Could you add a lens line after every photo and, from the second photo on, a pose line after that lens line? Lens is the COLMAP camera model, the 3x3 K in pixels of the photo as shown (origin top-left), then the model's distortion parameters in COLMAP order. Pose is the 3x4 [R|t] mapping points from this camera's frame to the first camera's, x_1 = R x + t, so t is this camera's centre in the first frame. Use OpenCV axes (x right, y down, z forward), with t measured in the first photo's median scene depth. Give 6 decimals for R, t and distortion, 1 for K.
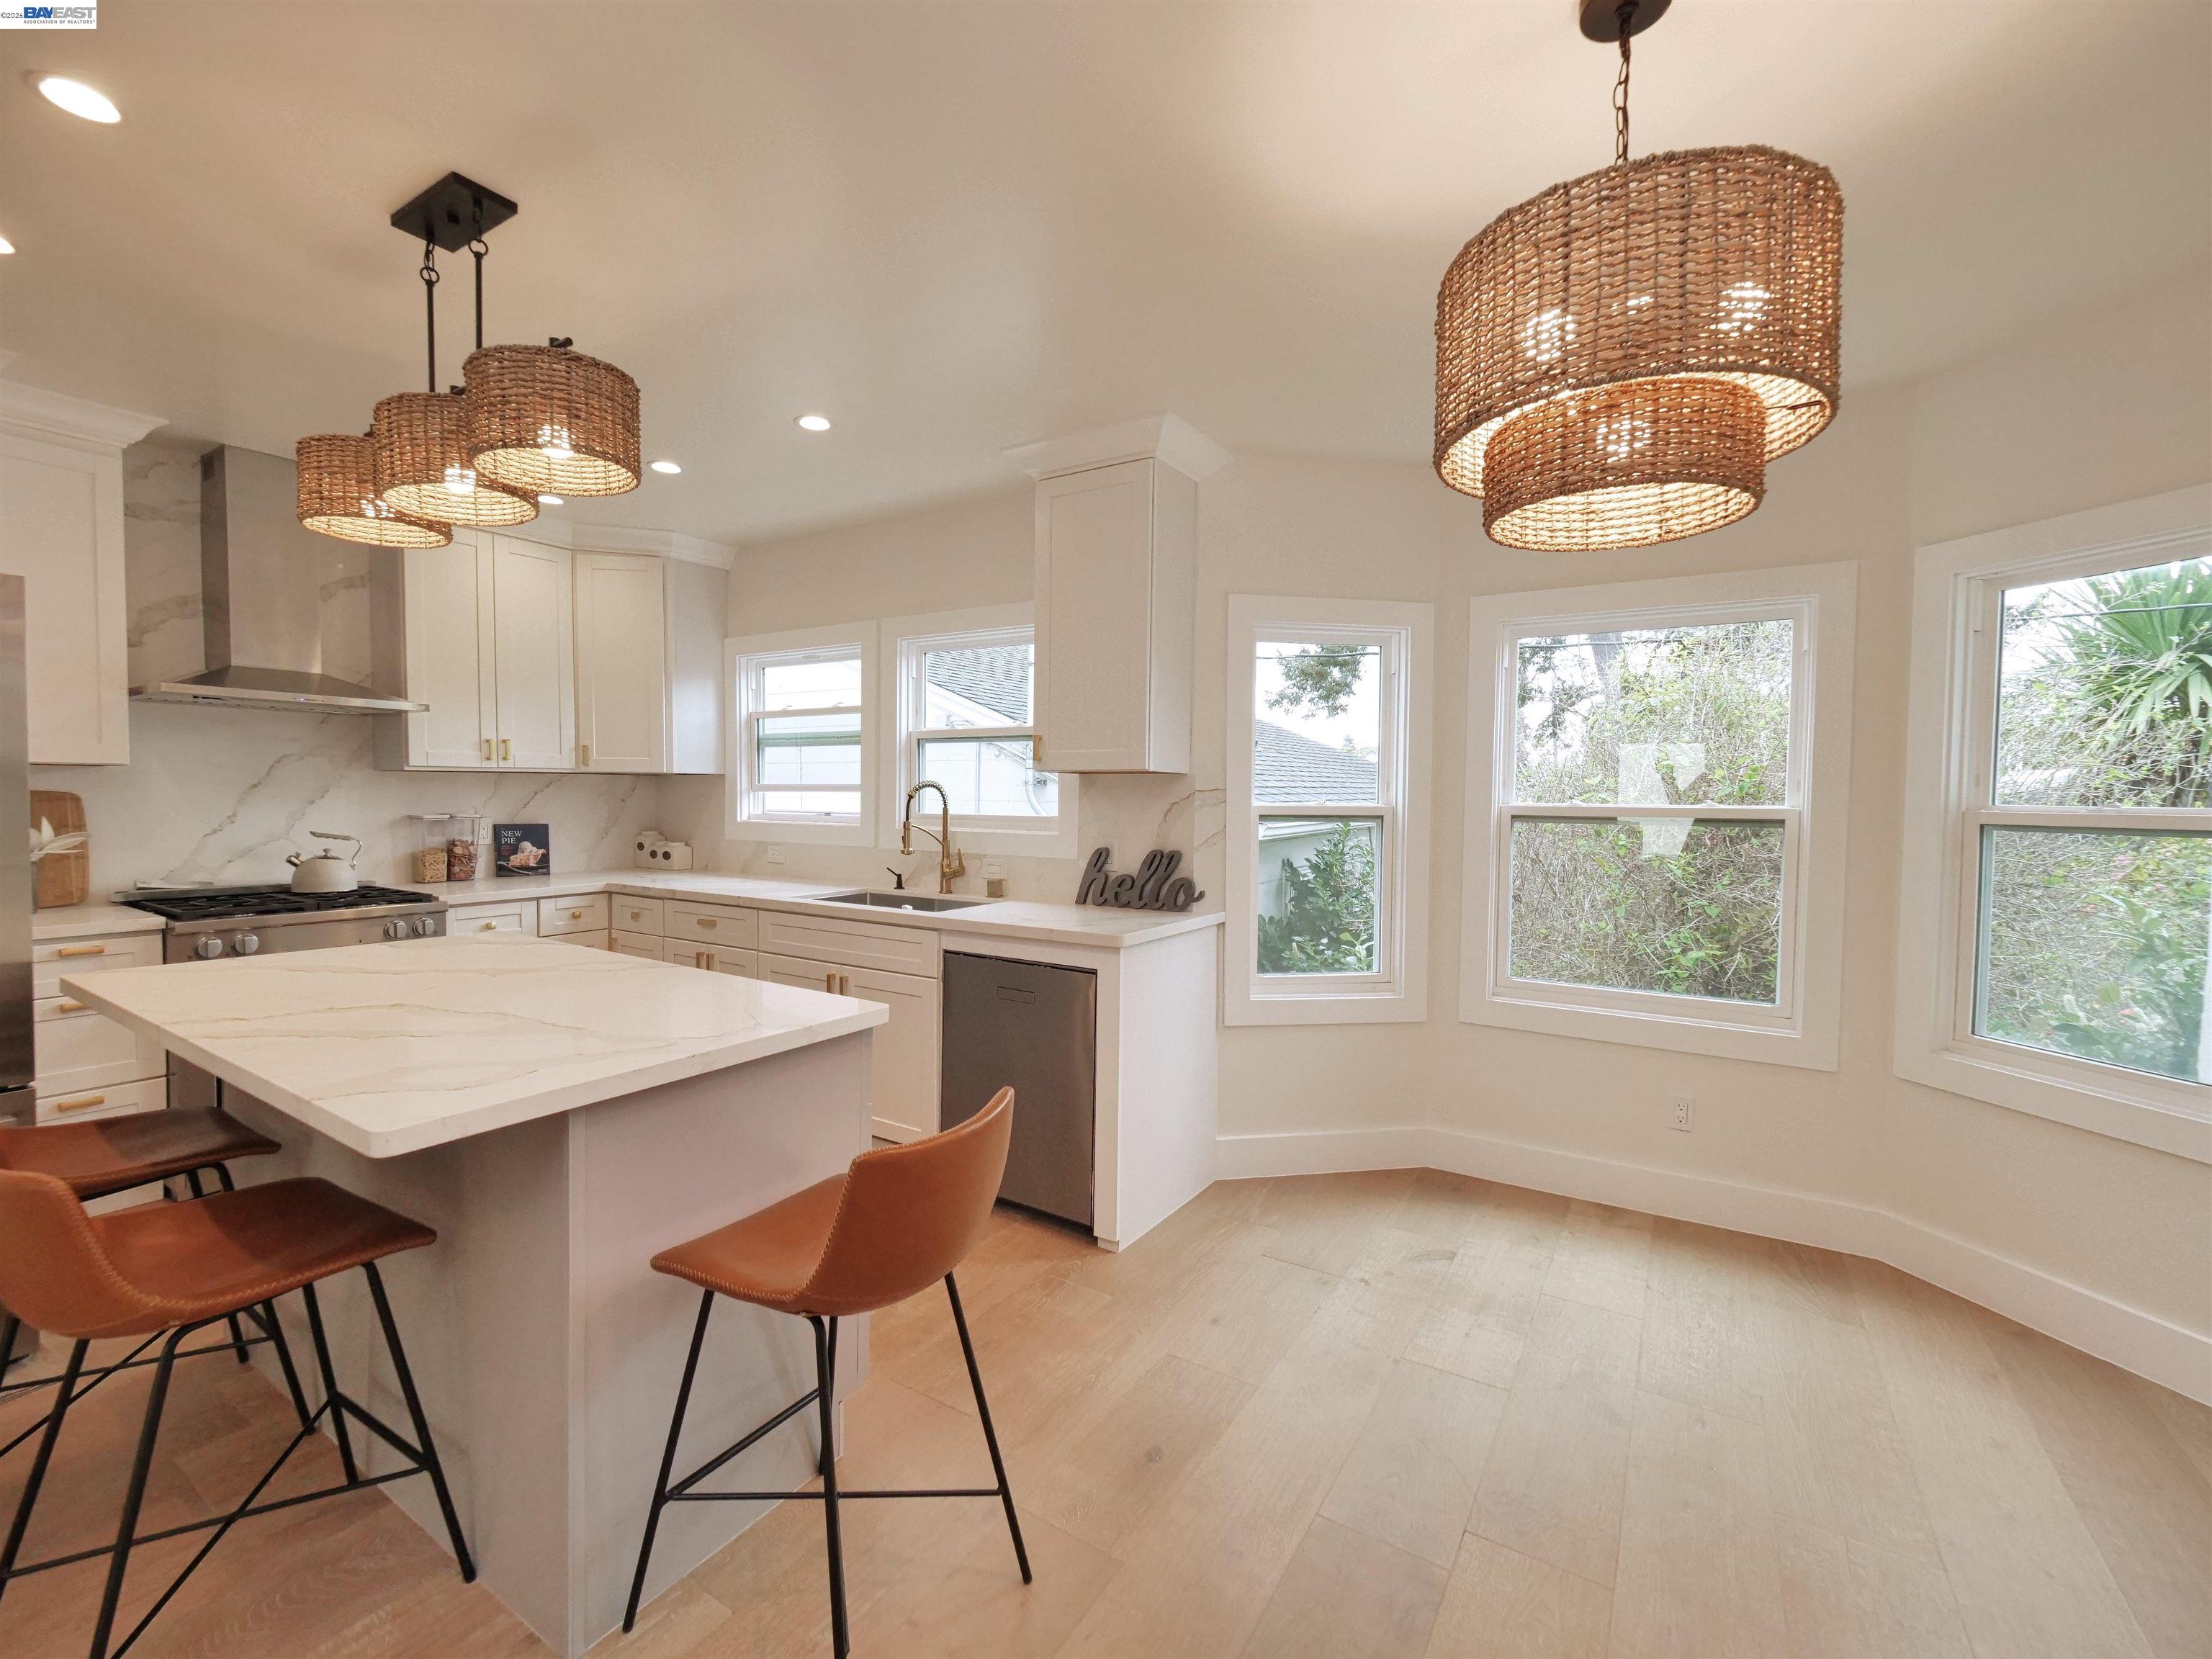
lens RADIAL K [[934.9, 0, 1090.7], [0, 934.9, 824.5], [0, 0, 1]] dist [-0.001189, -0.000268]
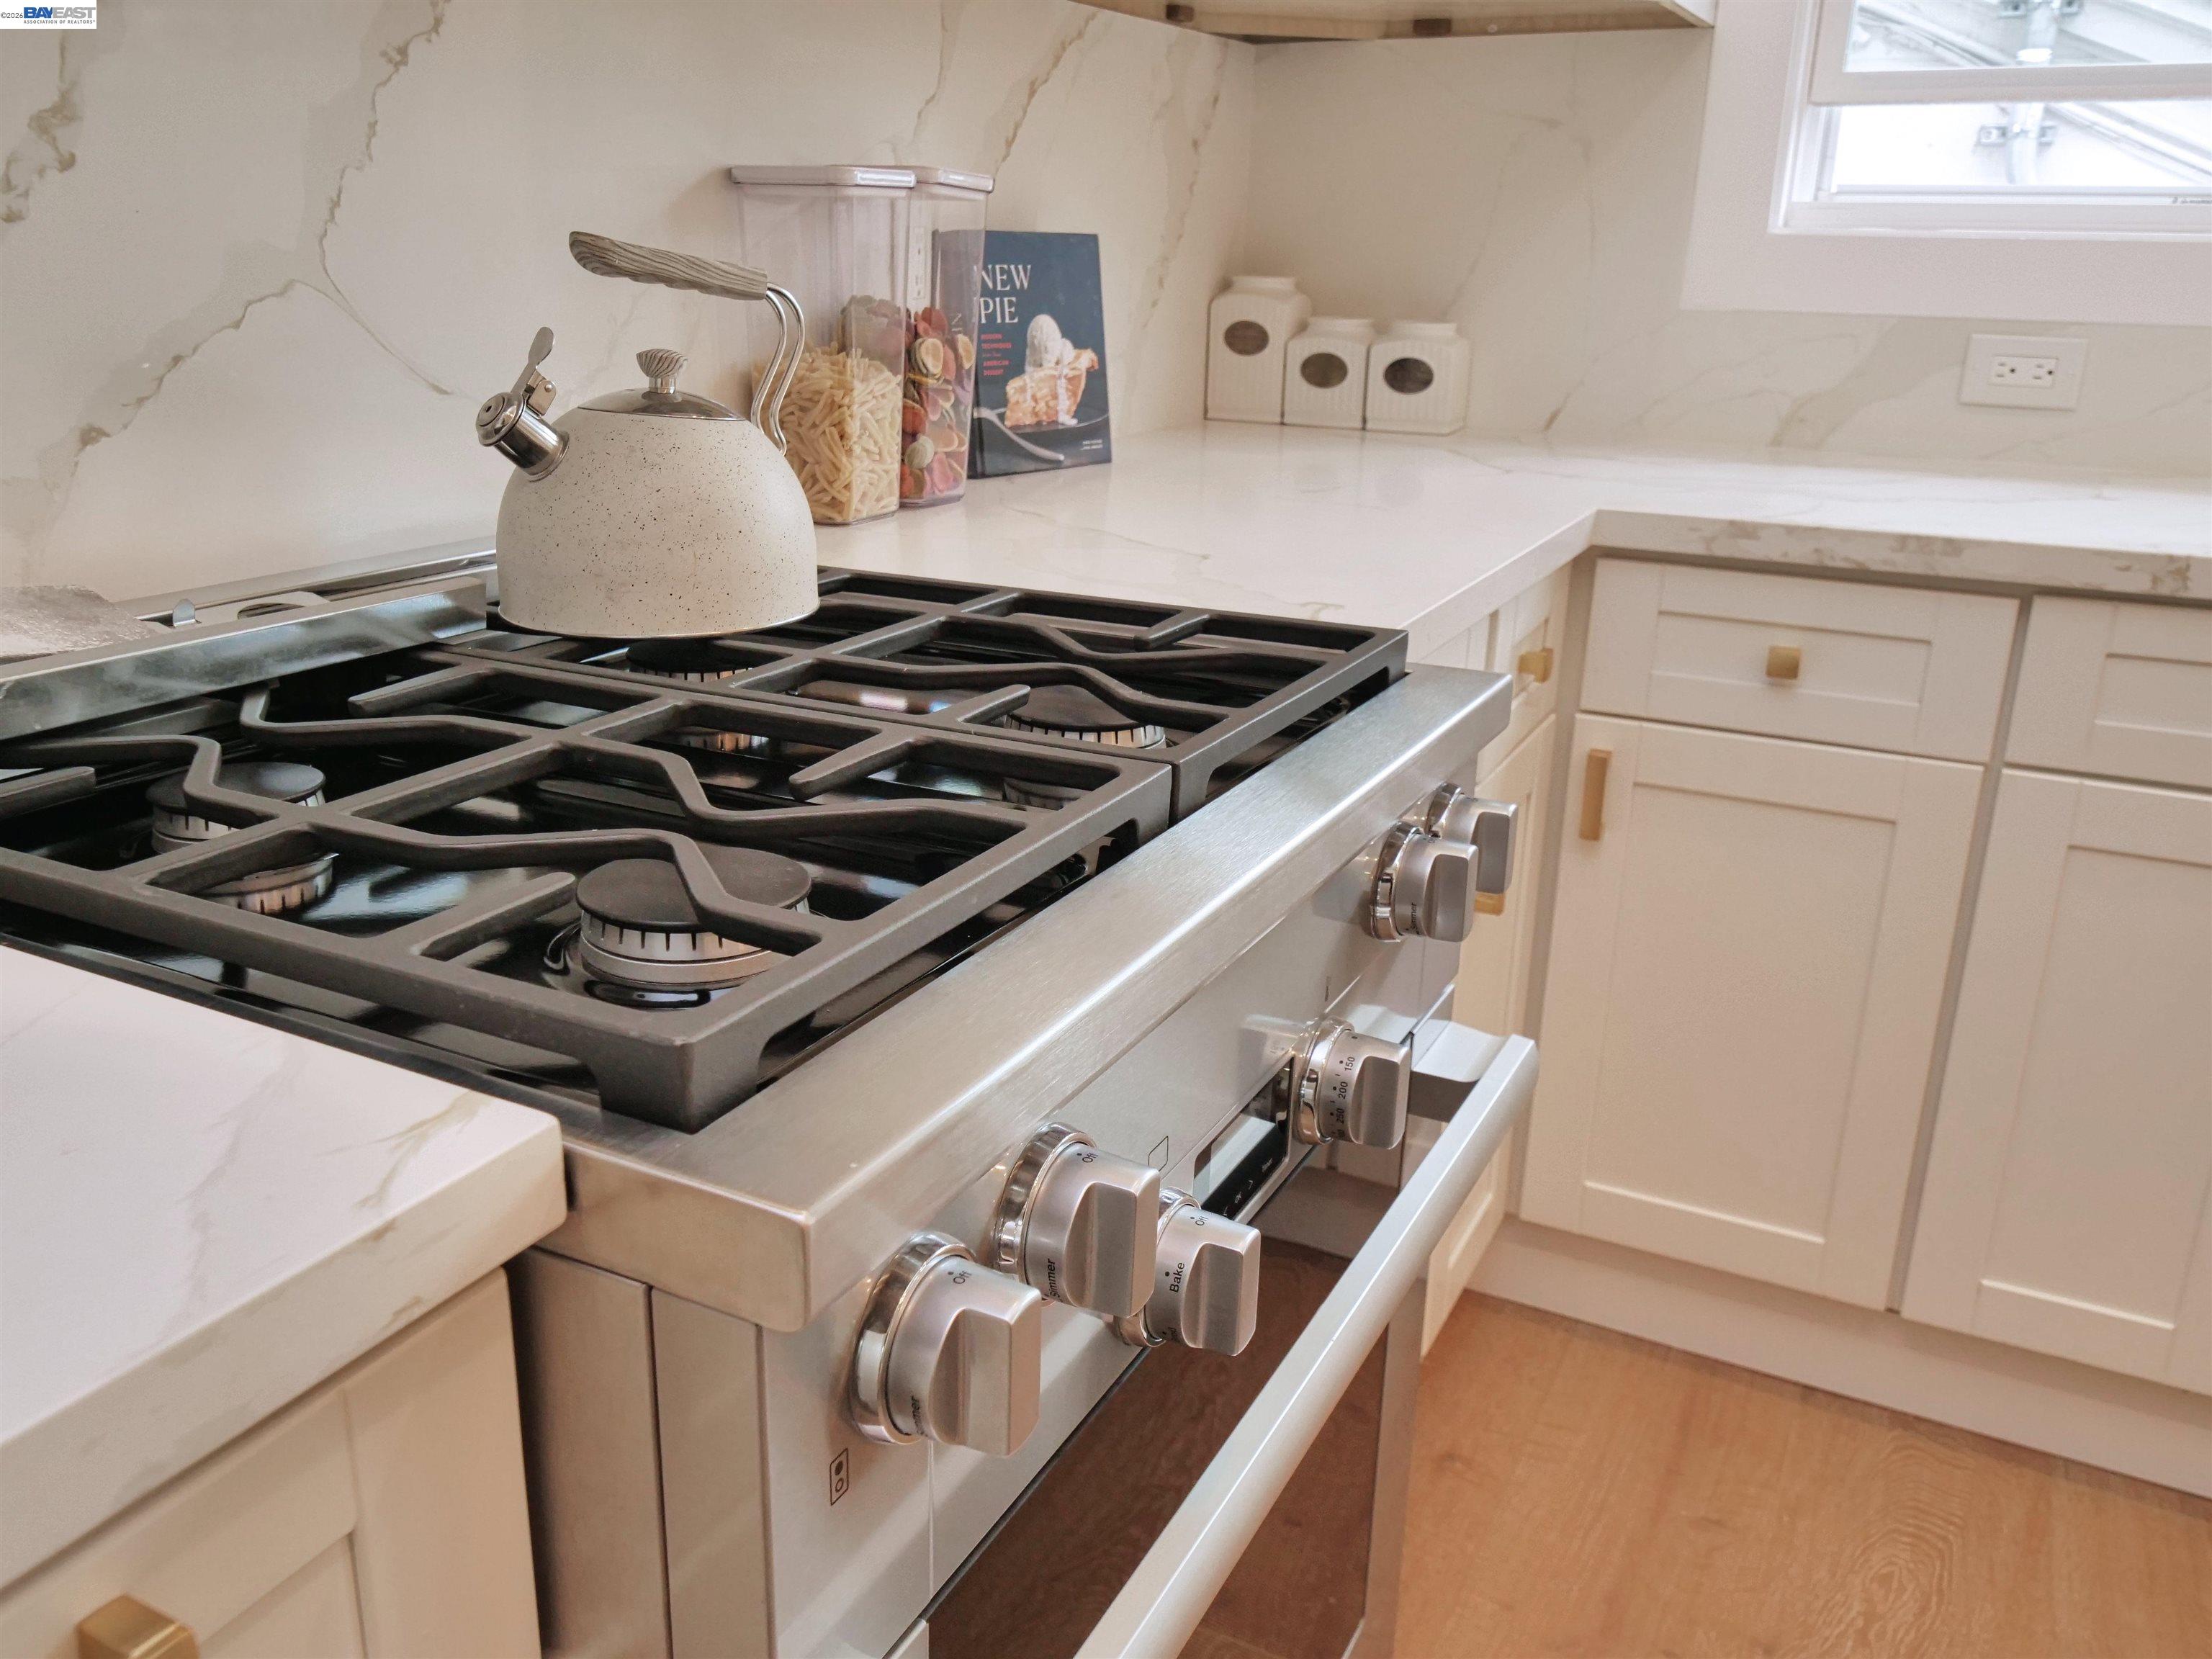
lens RADIAL K [[1797.4, 0, 1106.0], [0, 1797.4, 829.5], [0, 0, 1]] dist [0.006000, 0.002674]
pose [[0.995257, -0.024839, 0.094055, -0.643379], [-0.002950, 0.958704, 0.284392, 0.014036], [-0.097234, -0.283320, 0.954083, 0.559763]]
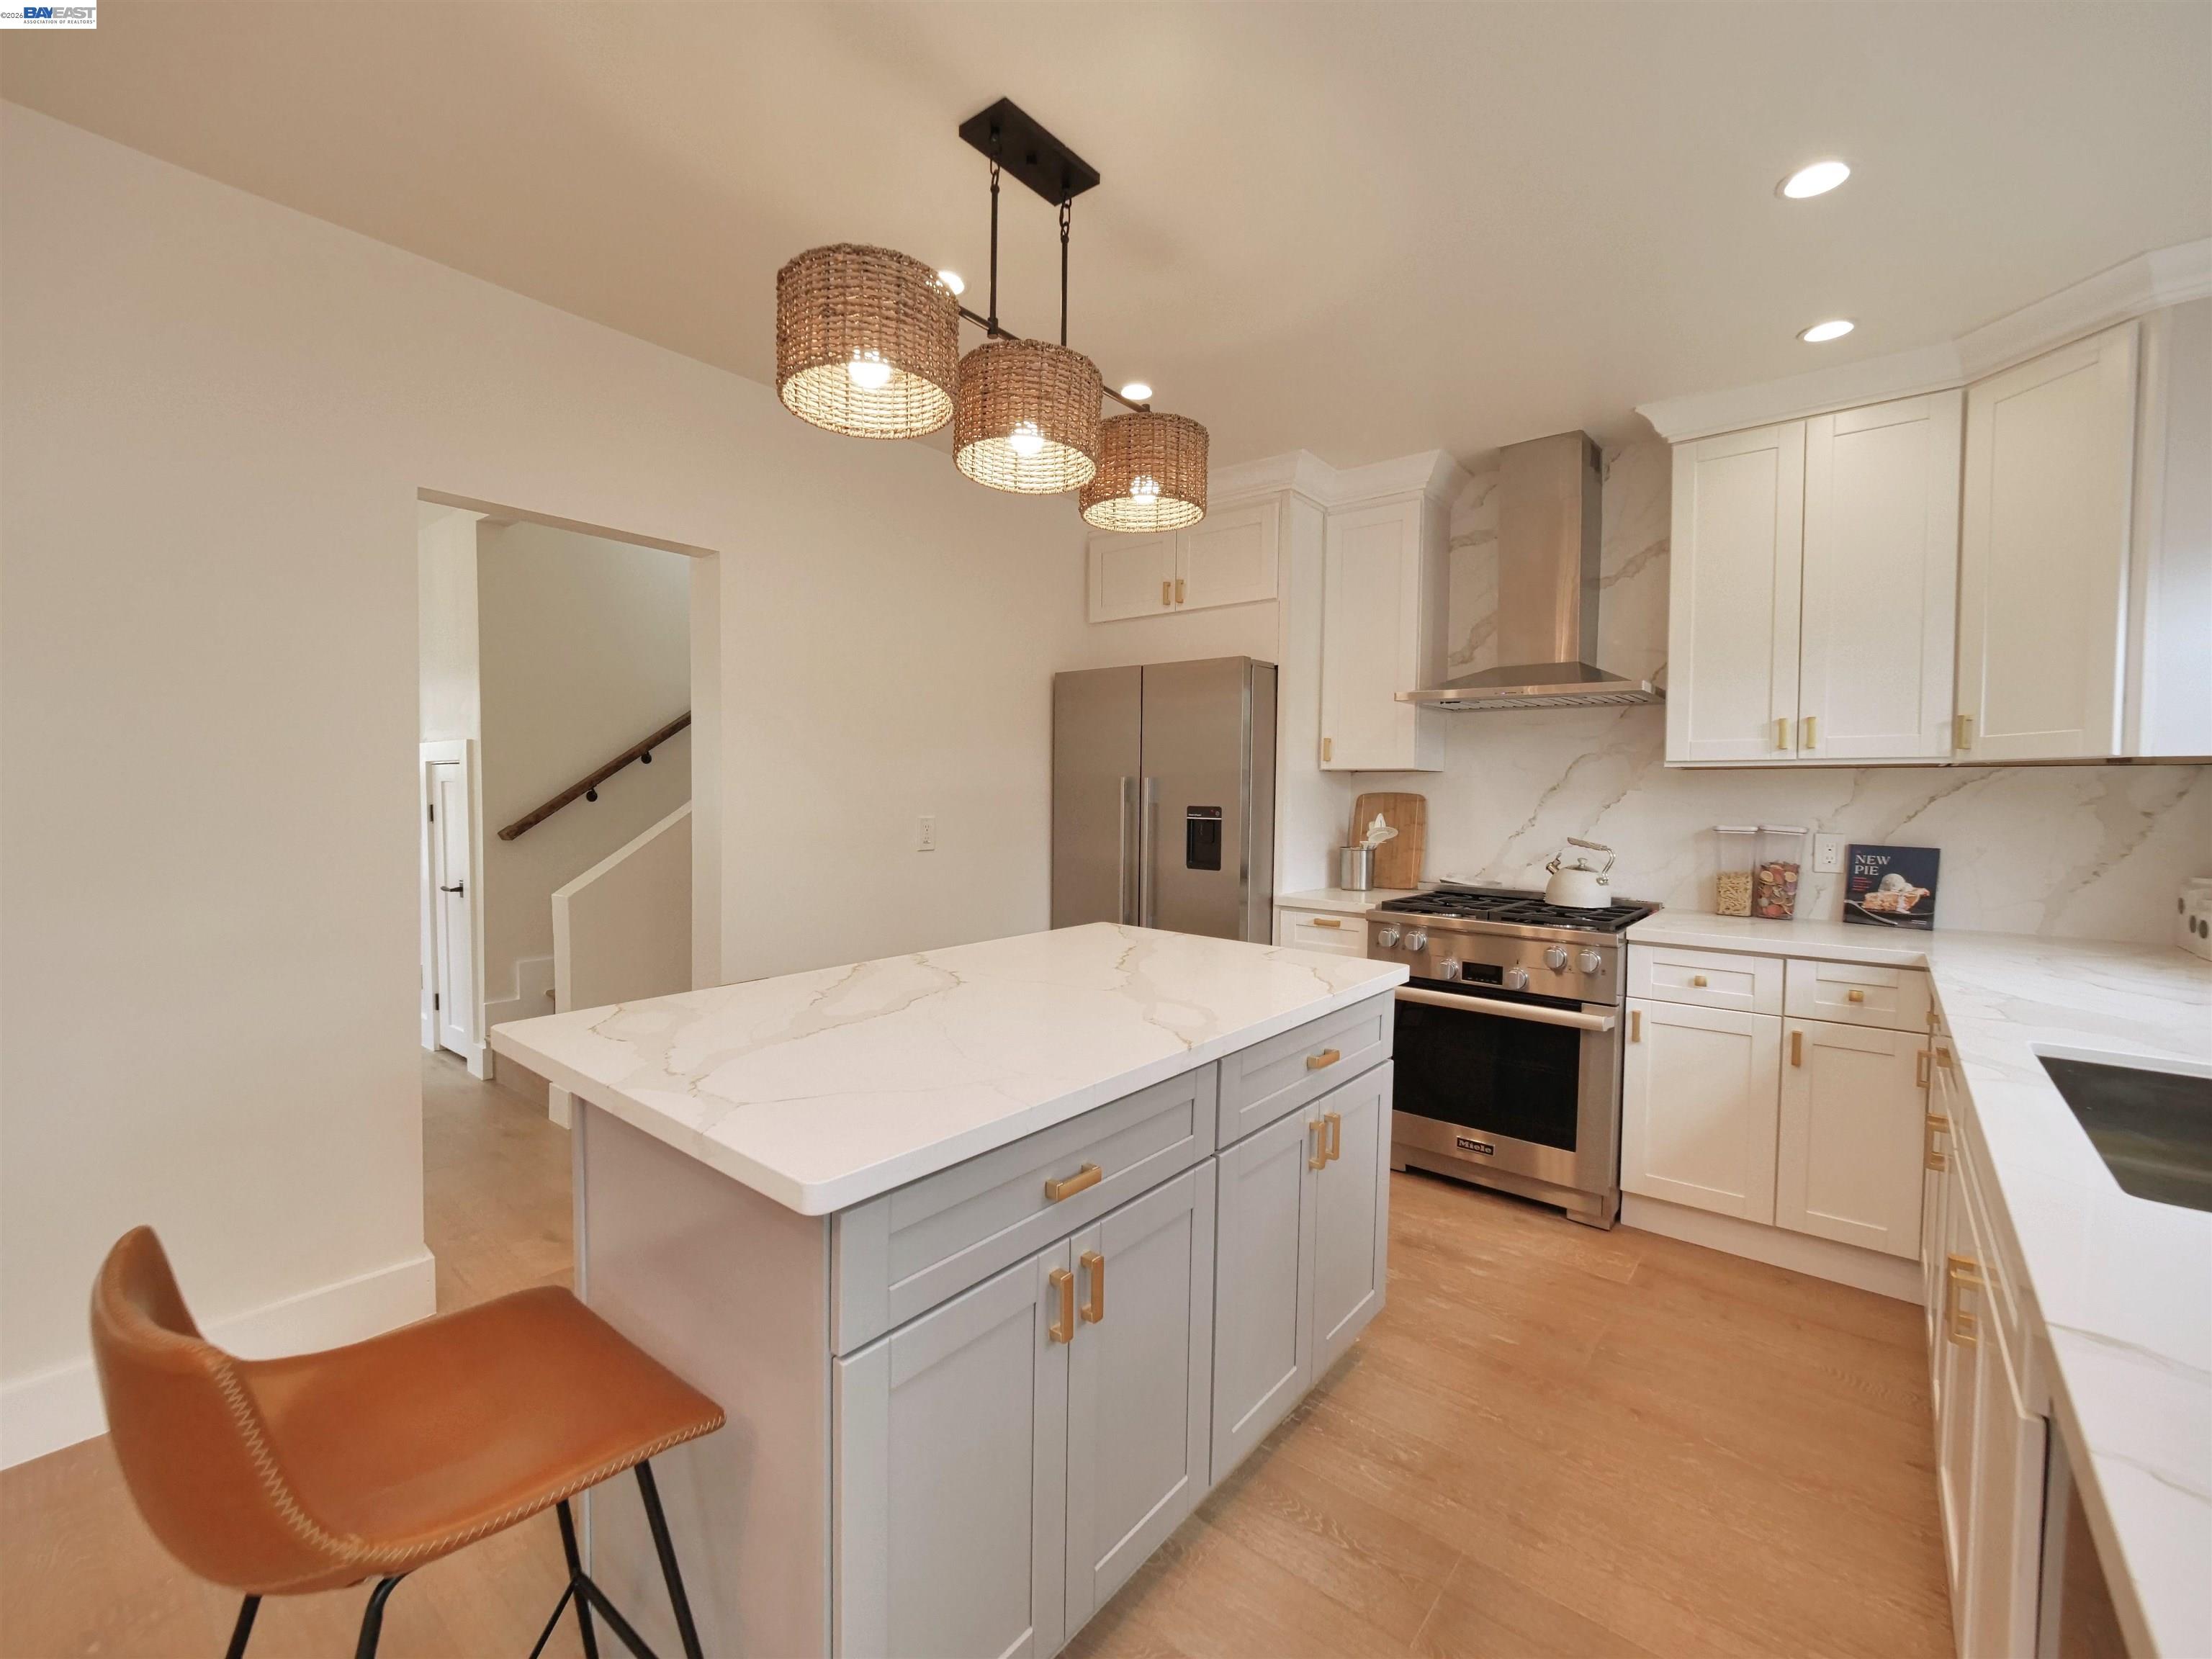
lens RADIAL K [[934.9, 0, 1090.7], [0, 934.9, 824.5], [0, 0, 1]] dist [-0.001189, -0.000268]
pose [[-0.122566, 0.023391, -0.992185, 0.101174], [-0.048385, 0.998393, 0.029515, -0.007970], [0.991280, 0.051624, -0.121237, 0.536415]]
